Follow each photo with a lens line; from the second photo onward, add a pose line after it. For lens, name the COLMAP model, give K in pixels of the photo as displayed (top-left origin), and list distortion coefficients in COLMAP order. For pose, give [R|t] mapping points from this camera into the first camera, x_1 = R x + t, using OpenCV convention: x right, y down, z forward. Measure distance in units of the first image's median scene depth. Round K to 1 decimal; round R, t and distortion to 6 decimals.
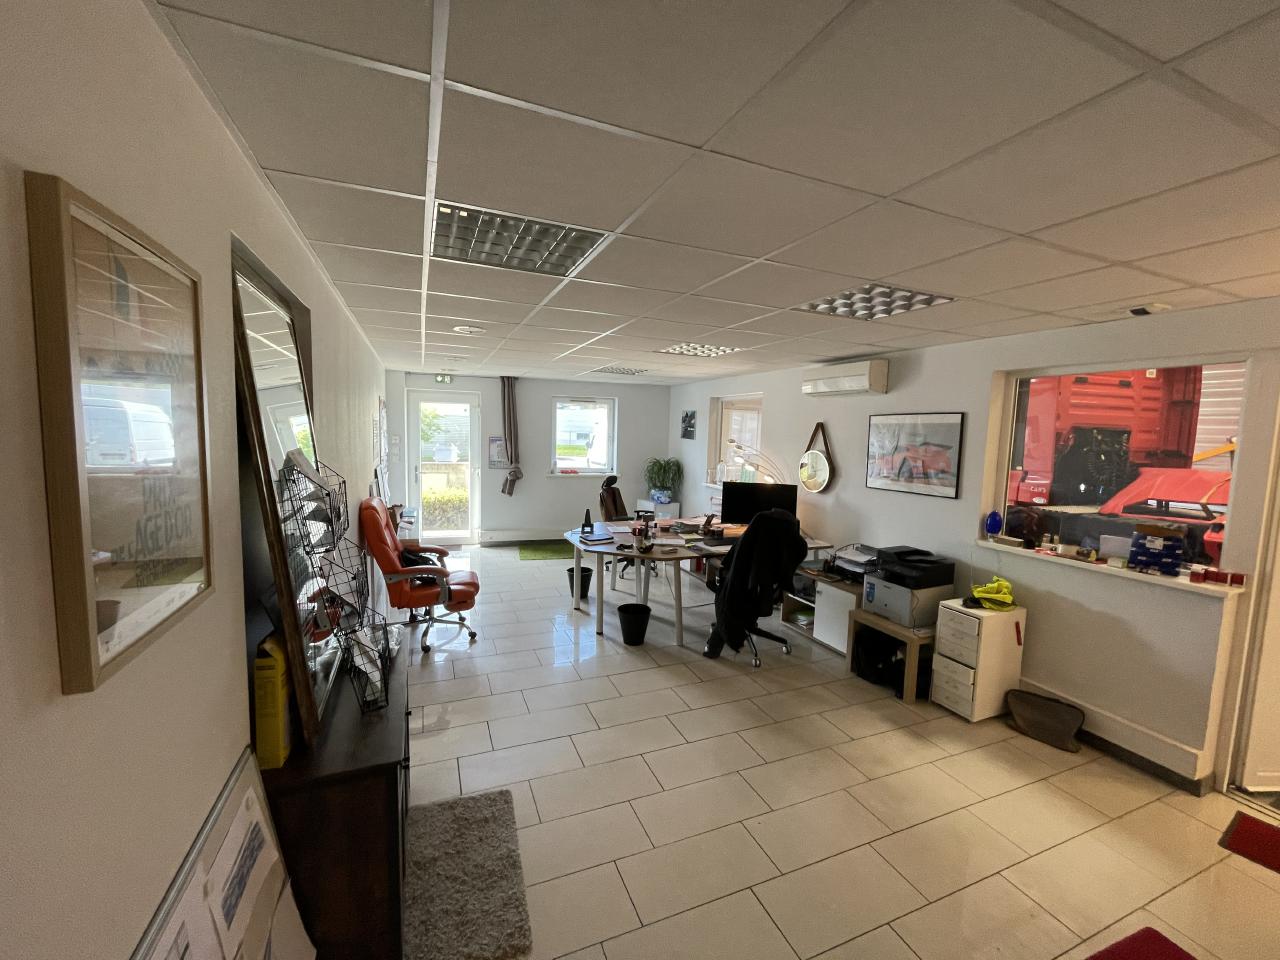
lens RADIAL K [[519.6, 0, 640.0], [0, 519.6, 480.0], [0, 0, 1]] dist [-0.003036, -0.000457]
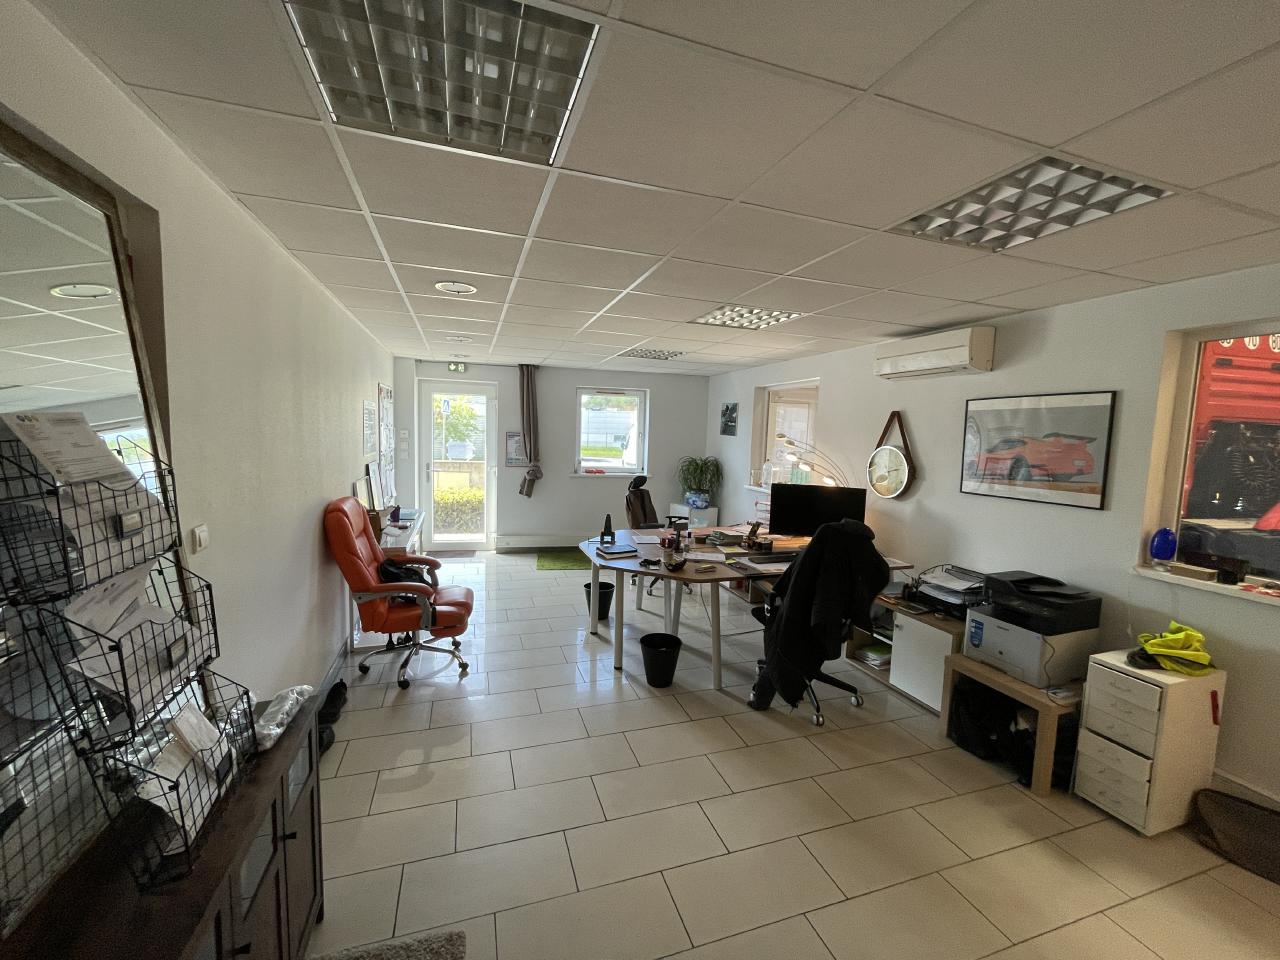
lens RADIAL K [[519.6, 0, 640.0], [0, 519.6, 480.0], [0, 0, 1]] dist [-0.003036, -0.000457]
pose [[0.997421, 0.010500, -0.070997, 0.010837], [-0.010859, 0.999930, -0.004670, 0.004242], [0.070943, 0.005429, 0.997466, 0.190837]]
